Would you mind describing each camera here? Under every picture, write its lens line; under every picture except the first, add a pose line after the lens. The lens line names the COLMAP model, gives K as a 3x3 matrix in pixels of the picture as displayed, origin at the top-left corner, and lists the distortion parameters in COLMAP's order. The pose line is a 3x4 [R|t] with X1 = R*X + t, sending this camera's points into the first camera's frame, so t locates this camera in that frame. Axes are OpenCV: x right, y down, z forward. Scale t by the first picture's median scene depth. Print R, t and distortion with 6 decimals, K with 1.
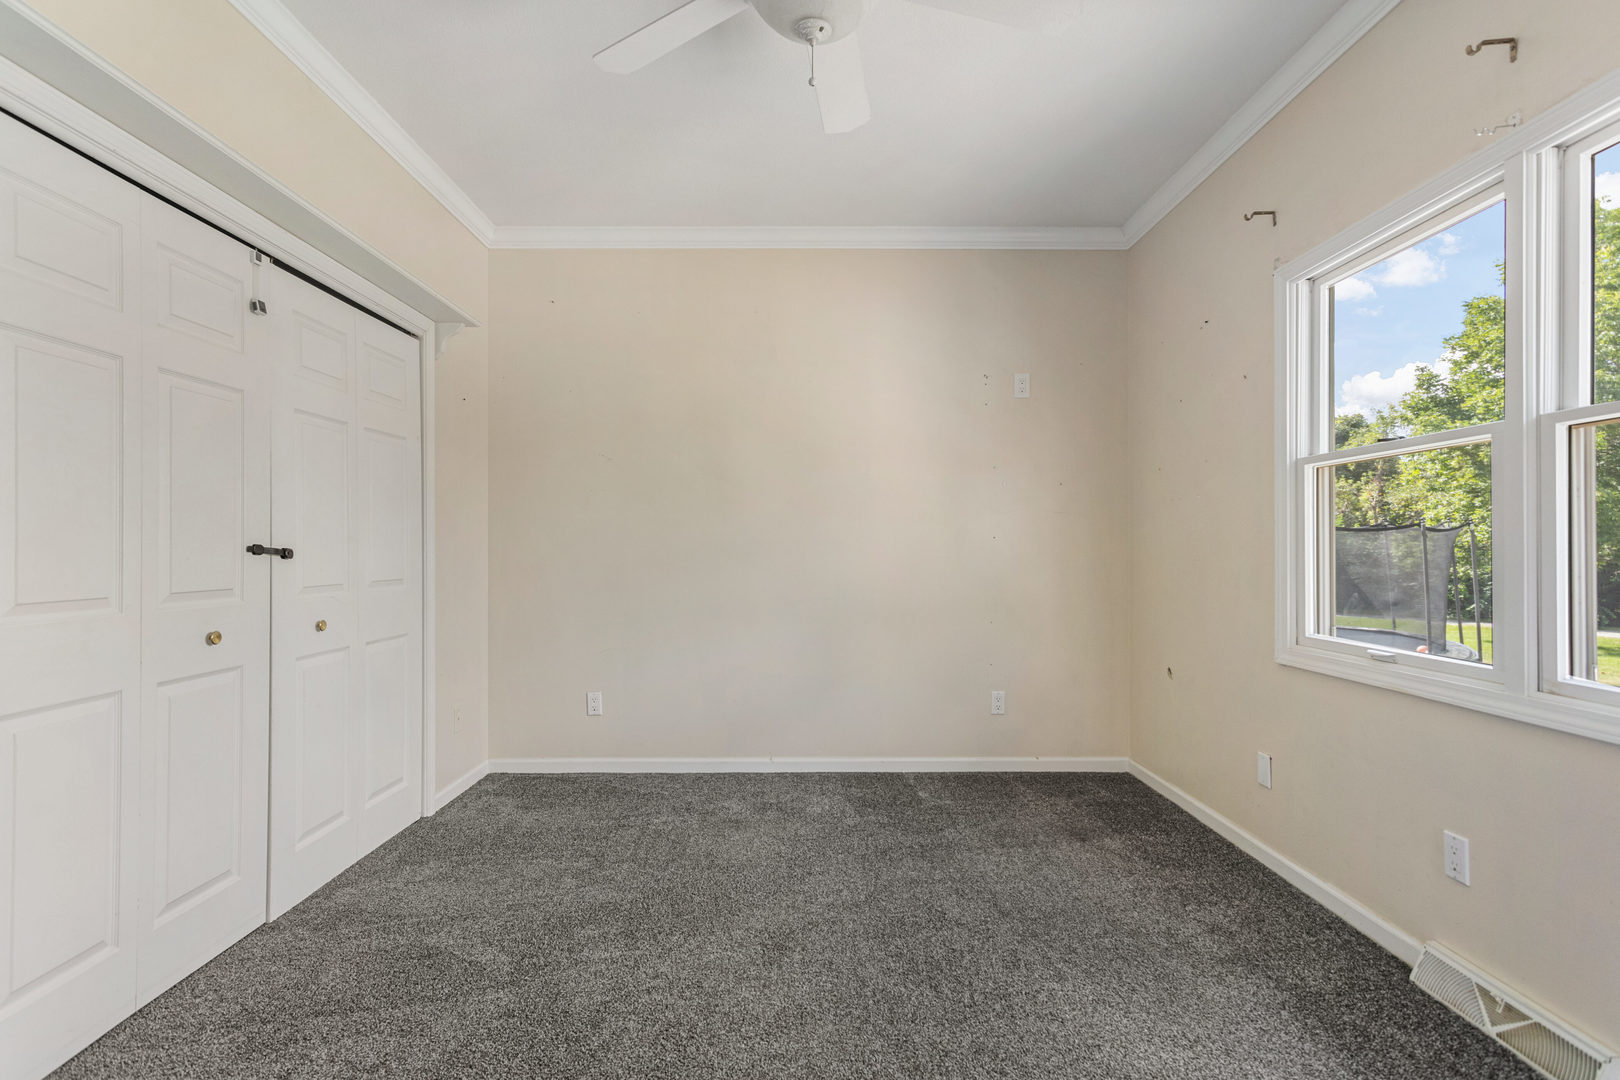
lens RADIAL K [[776.5, 0, 810.9], [0, 776.5, 557.1], [0, 0, 1]] dist [0.002514, 0.000375]
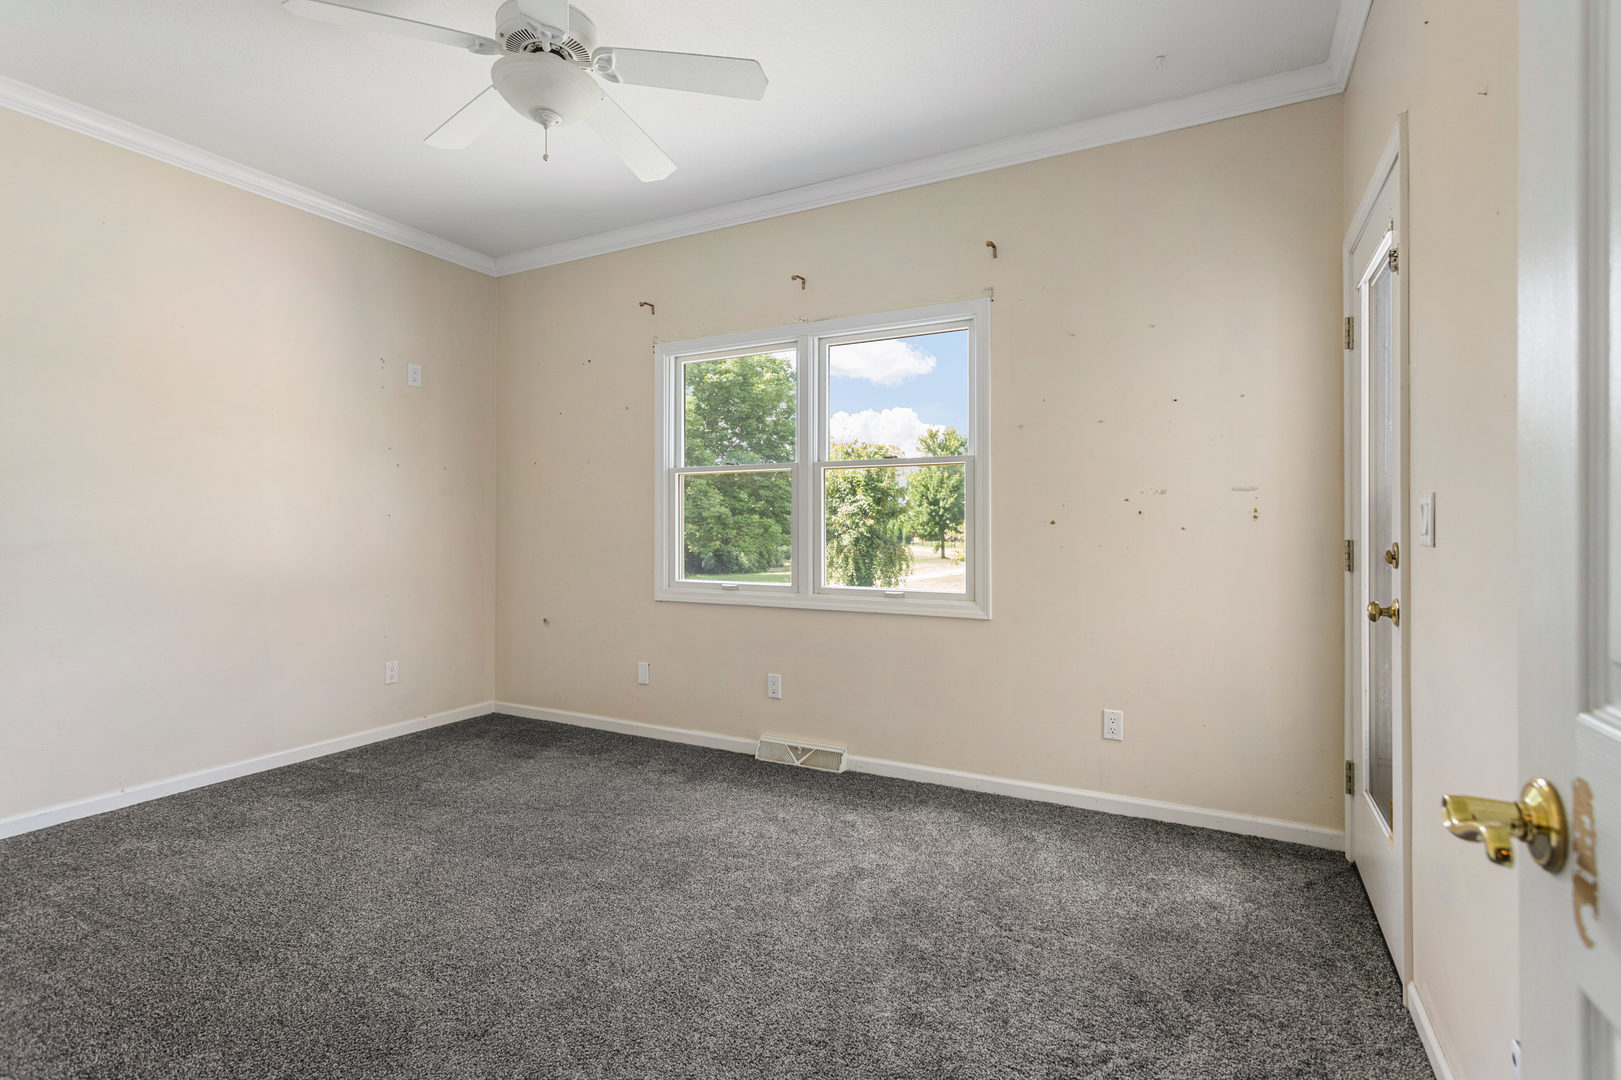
lens RADIAL K [[771.4, 0, 799.4], [0, 771.4, 531.7], [0, 0, 1]] dist [0.006660, -0.000016]
pose [[0.477668, -0.004167, 0.878531, -0.617780], [0.008424, 0.999965, 0.000163, 0.002766], [-0.878500, 0.007323, 0.477686, 0.022369]]
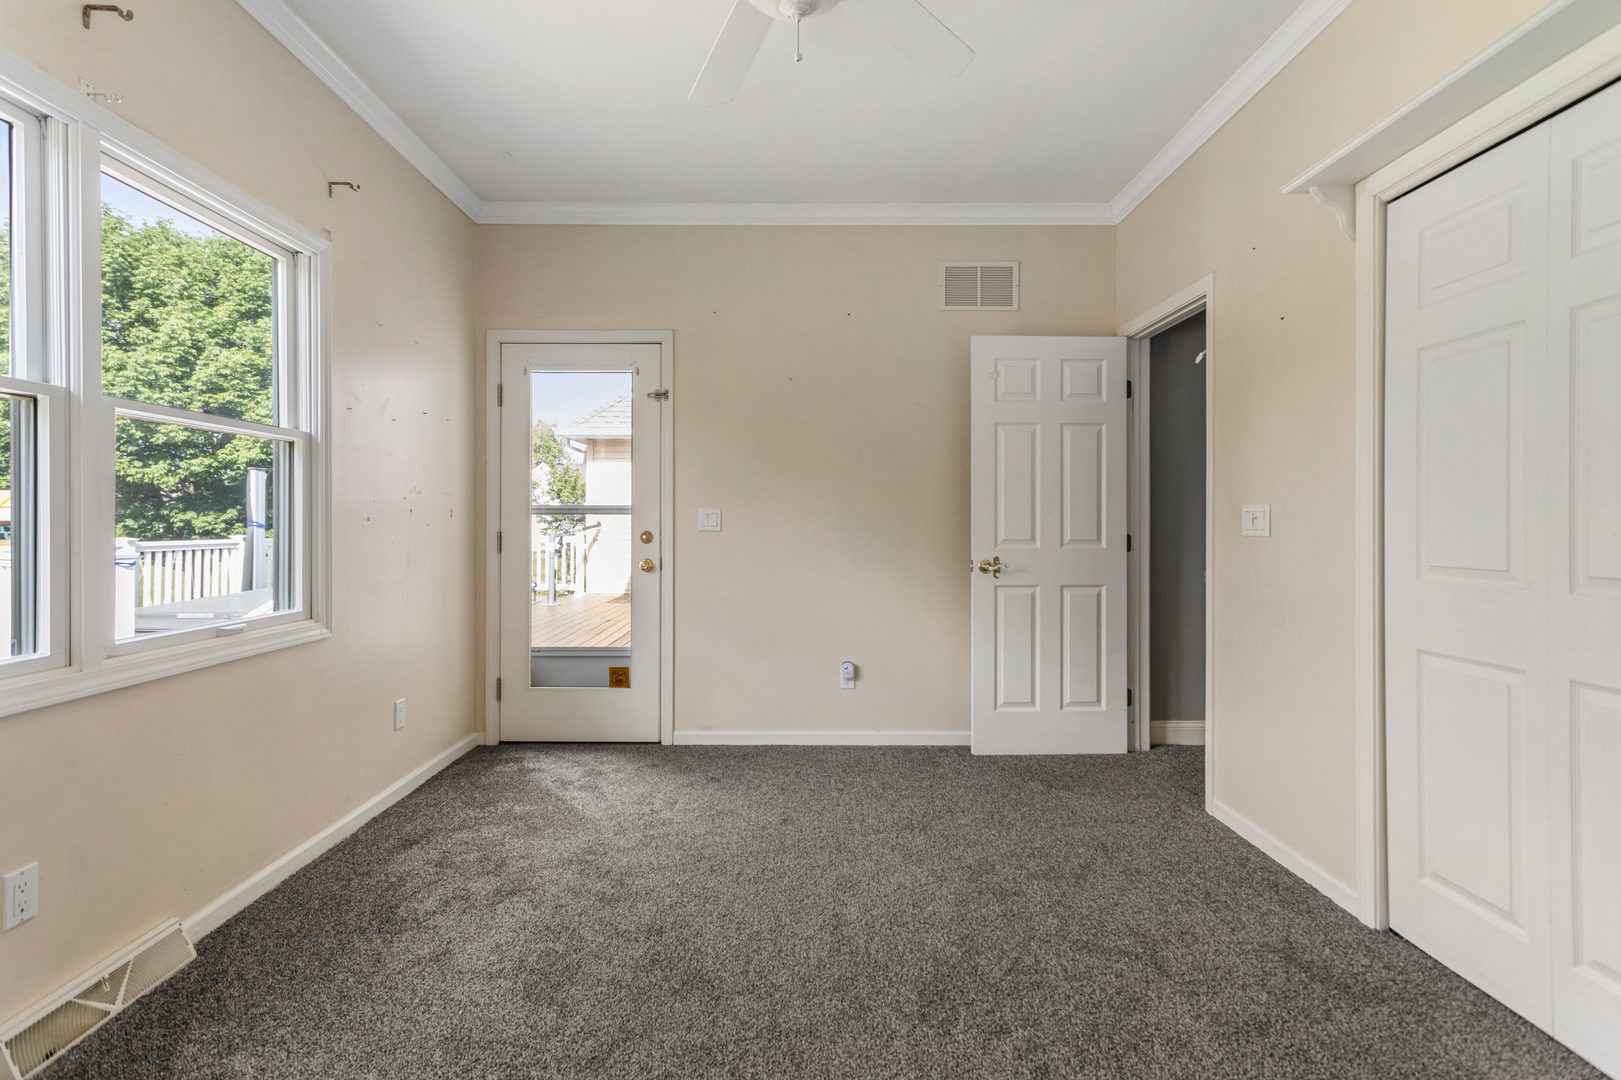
lens RADIAL K [[771.4, 0, 799.4], [0, 771.4, 531.7], [0, 0, 1]] dist [0.006660, -0.000016]
pose [[-0.999995, 0.001636, 0.002686, 0.000484], [0.001690, 0.999792, 0.020312, -0.011597], [-0.002652, 0.020317, -0.999790, 1.376237]]
